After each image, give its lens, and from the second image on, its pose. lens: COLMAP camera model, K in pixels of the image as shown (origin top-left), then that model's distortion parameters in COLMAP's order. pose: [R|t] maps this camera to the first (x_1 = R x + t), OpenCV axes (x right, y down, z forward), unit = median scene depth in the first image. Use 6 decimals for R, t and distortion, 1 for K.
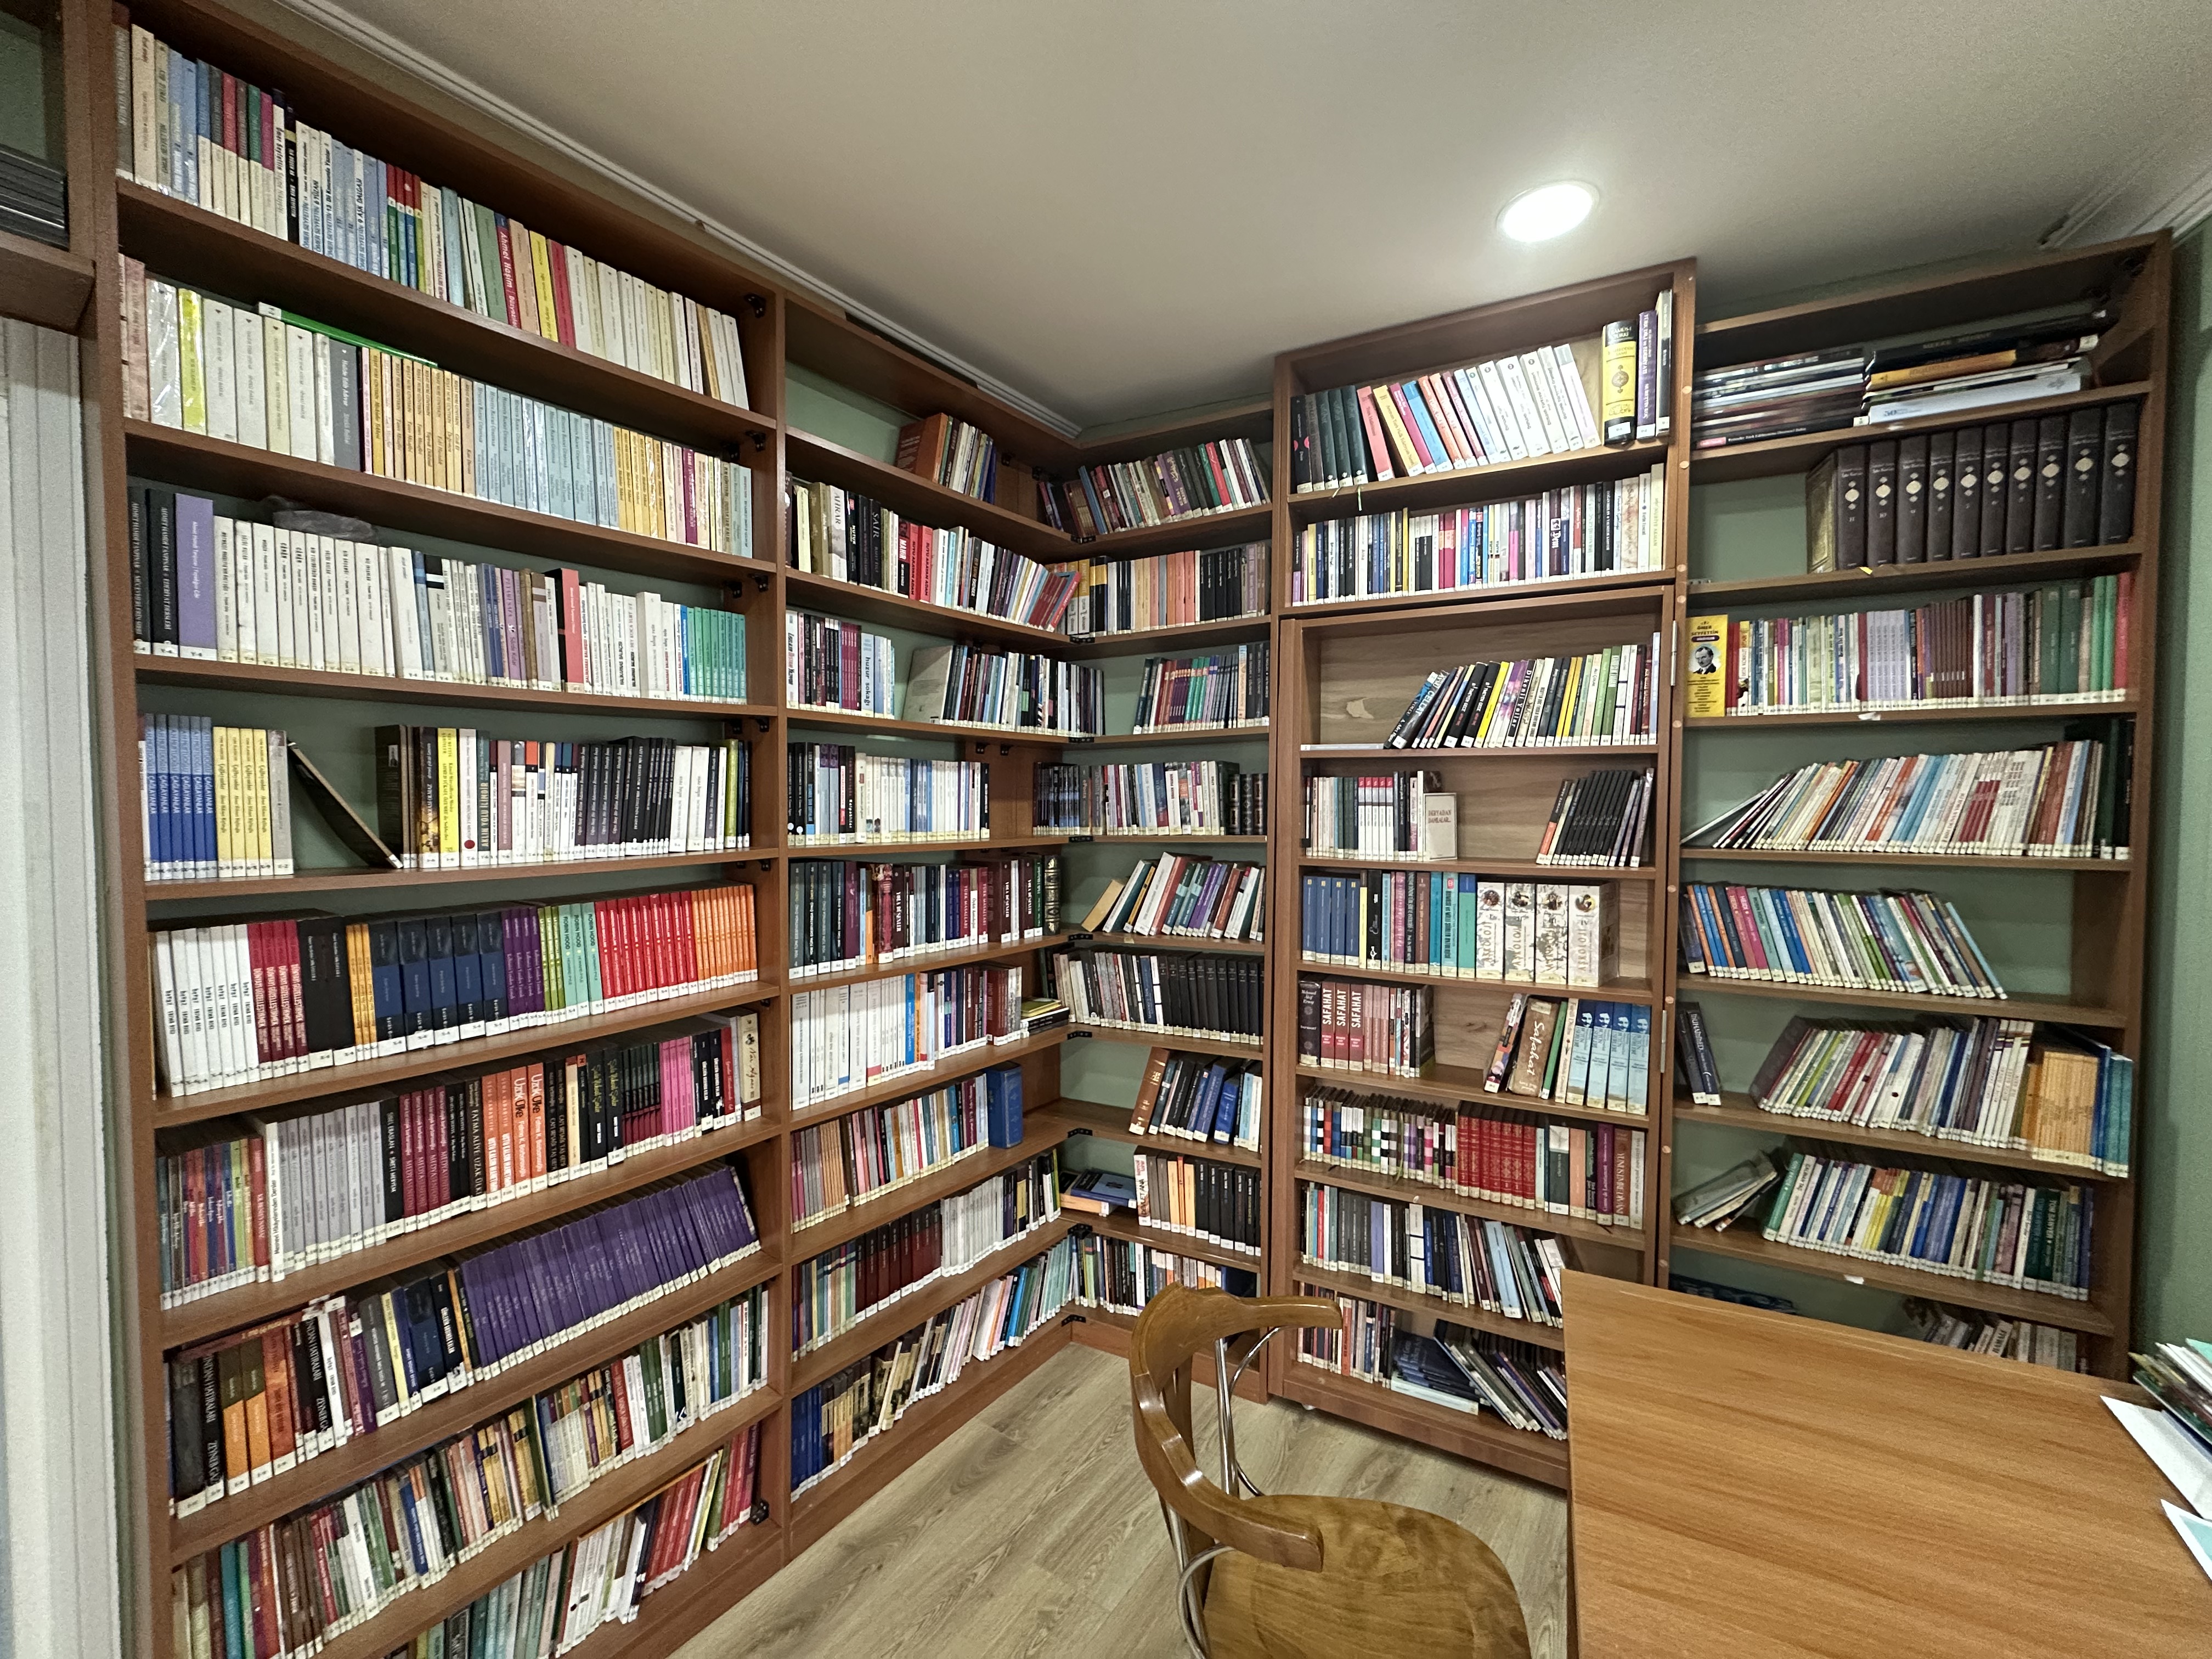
lens RADIAL K [[886.2, 0, 1108.5], [0, 886.2, 827.4], [0, 0, 1]] dist [-0.002041, -0.000922]
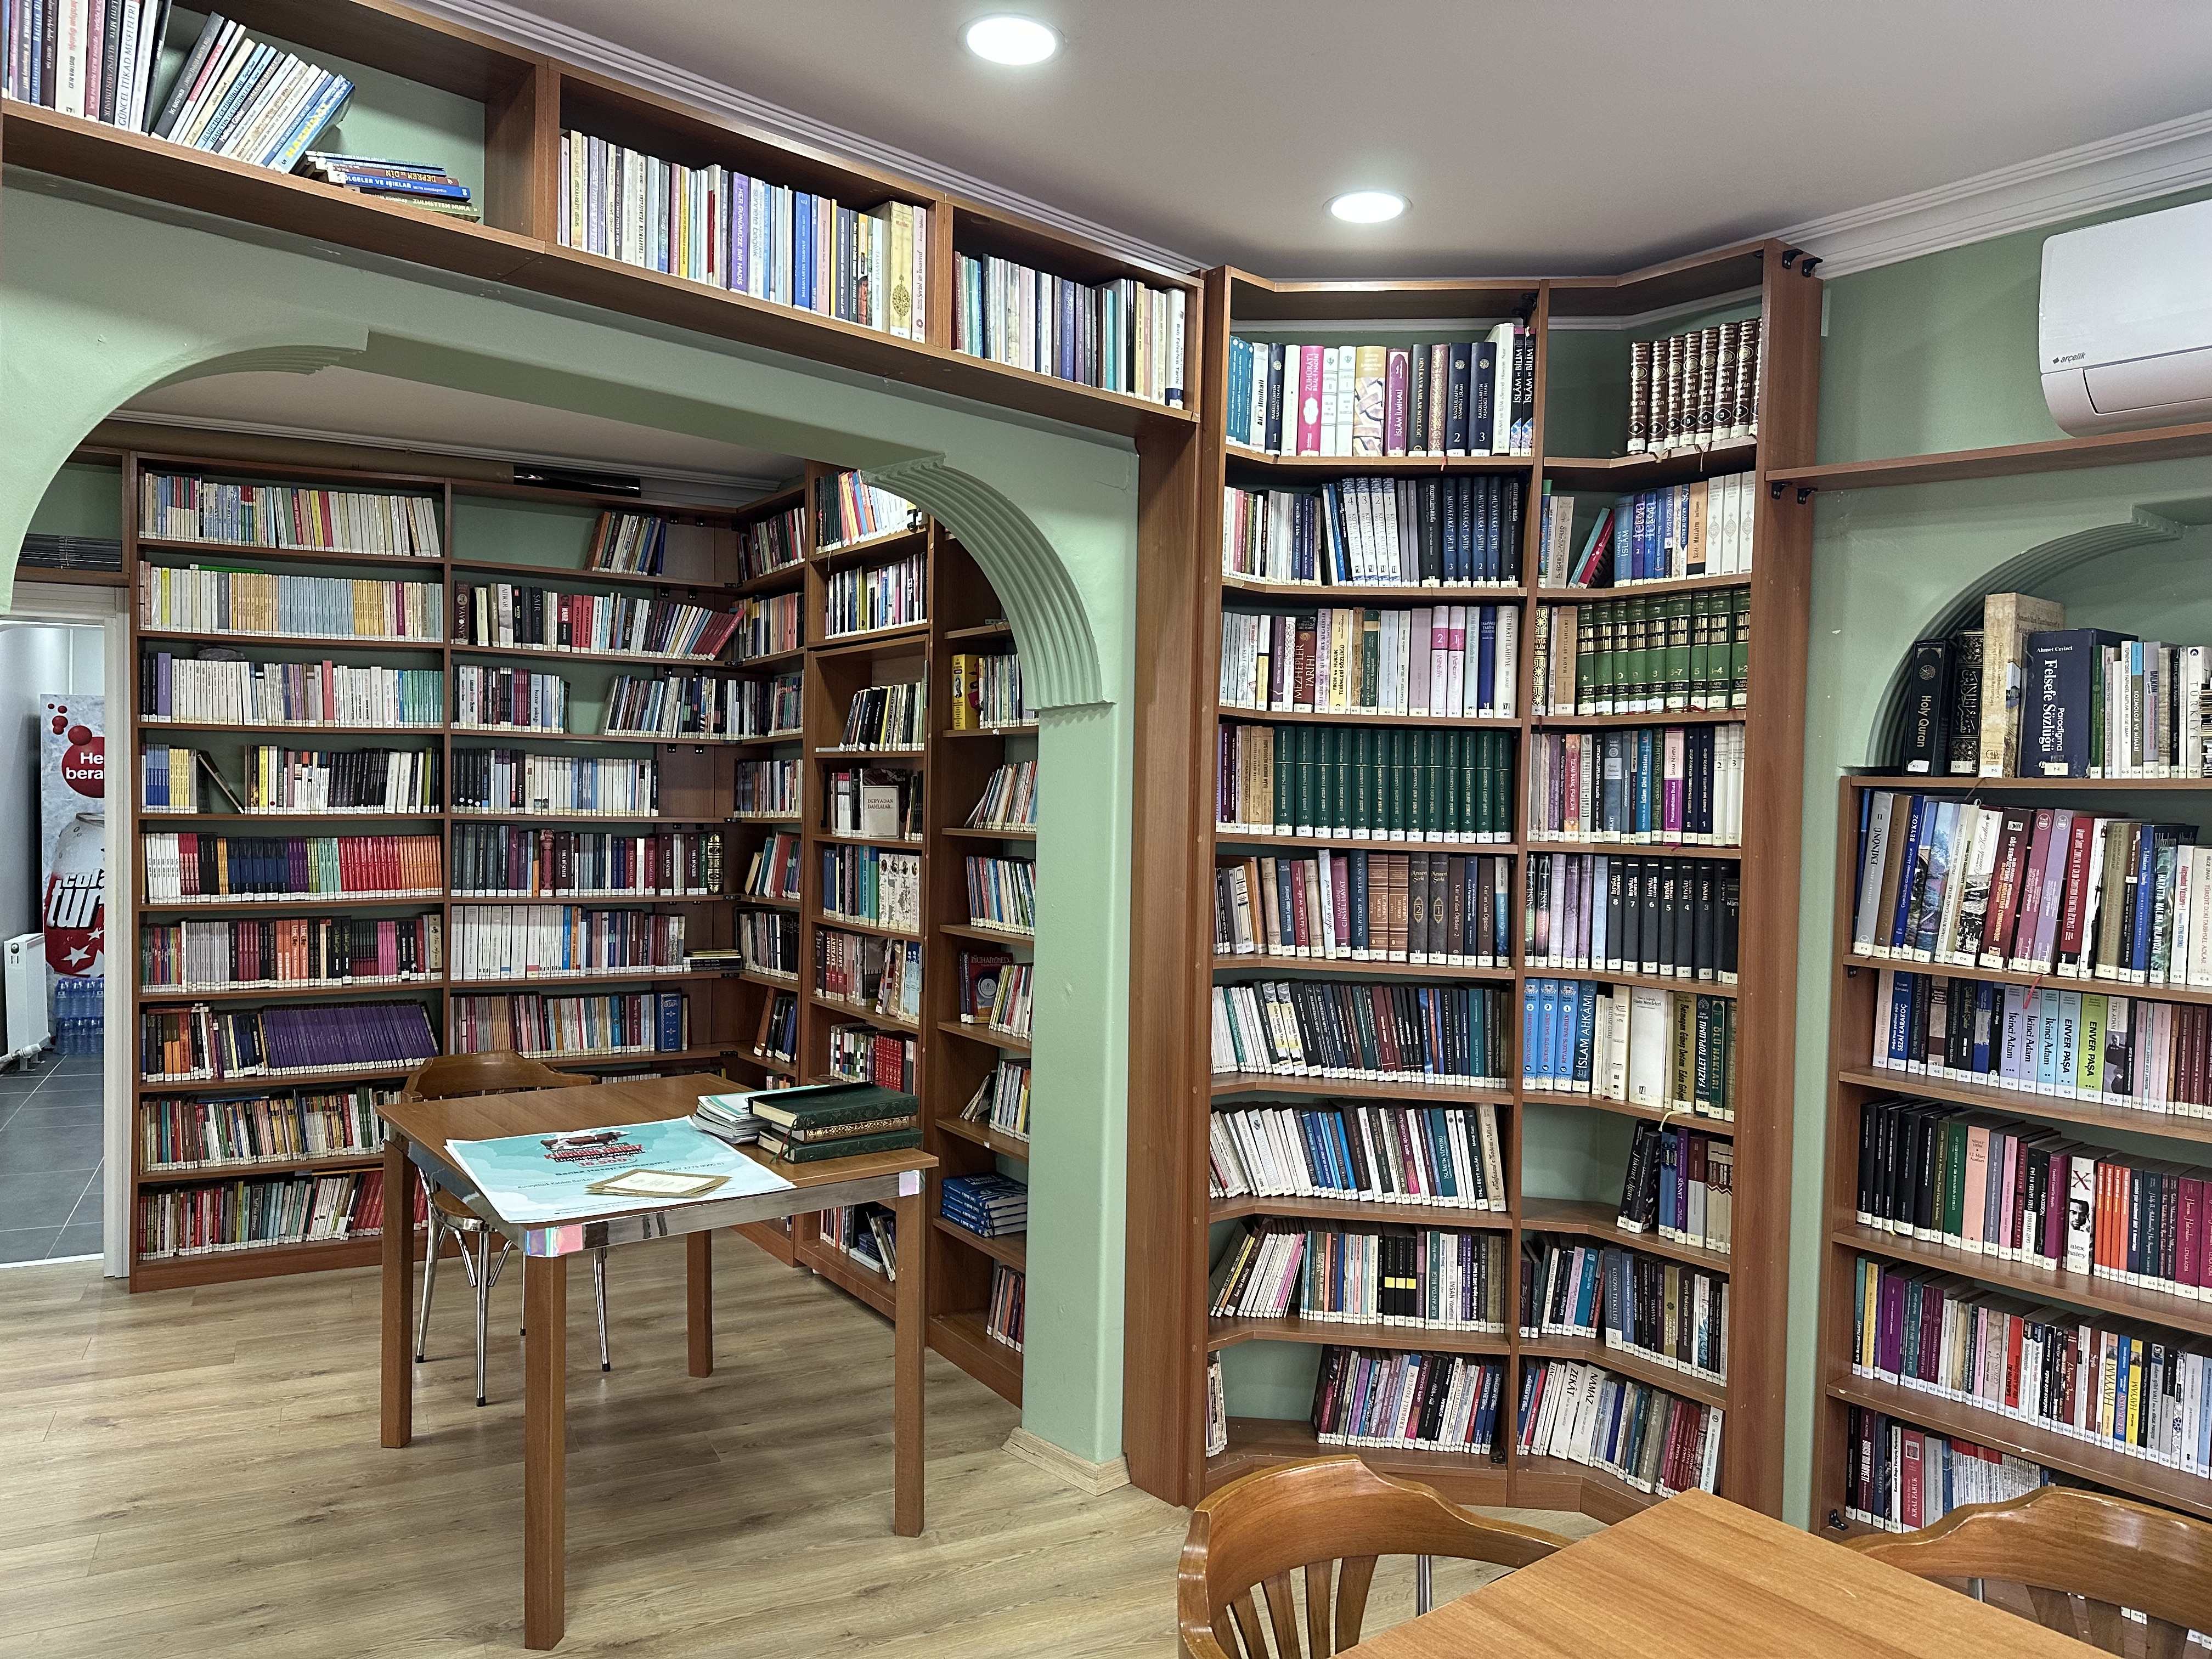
lens RADIAL K [[1558.7, 0, 1106.0], [0, 1558.7, 829.5], [0, 0, 1]] dist [0.112483, -0.184472]
pose [[0.886370, 0.022470, -0.462432, 2.045714], [-0.029115, 0.999550, -0.007238, 0.038331], [0.462061, 0.019879, 0.886625, -1.028518]]
